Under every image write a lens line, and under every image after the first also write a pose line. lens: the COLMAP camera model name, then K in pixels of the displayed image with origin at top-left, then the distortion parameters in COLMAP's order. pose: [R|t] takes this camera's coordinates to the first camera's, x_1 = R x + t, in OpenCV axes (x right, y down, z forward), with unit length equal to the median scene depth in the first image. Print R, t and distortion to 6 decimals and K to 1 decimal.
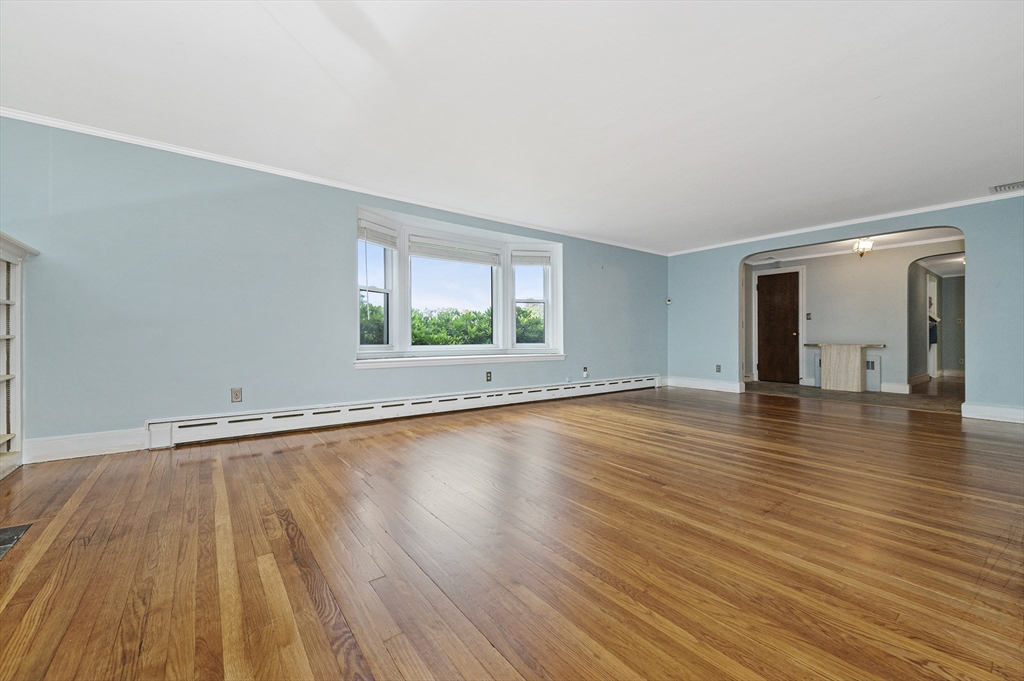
lens RADIAL K [[406.3, 0, 510.0], [0, 406.3, 338.0], [0, 0, 1]] dist [0.000276, -0.000051]
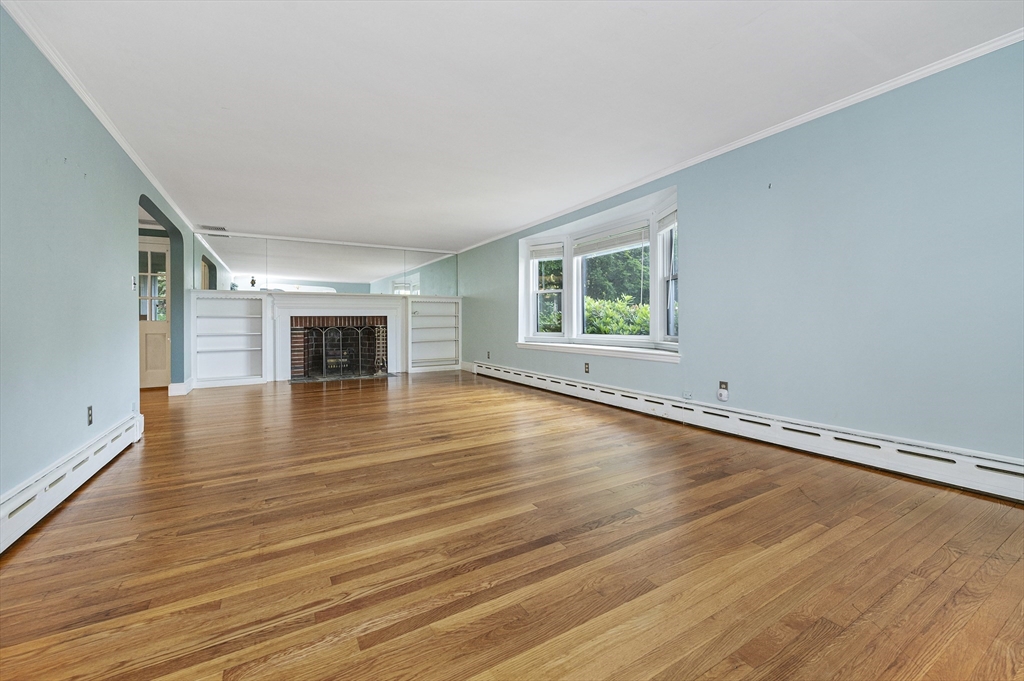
lens RADIAL K [[406.3, 0, 510.0], [0, 406.3, 338.0], [0, 0, 1]] dist [0.000276, -0.000051]
pose [[-0.122127, 0.035587, -0.991876, 0.959323], [0.006901, 0.999363, 0.035005, -0.012258], [0.992490, -0.002570, -0.122295, 0.965519]]
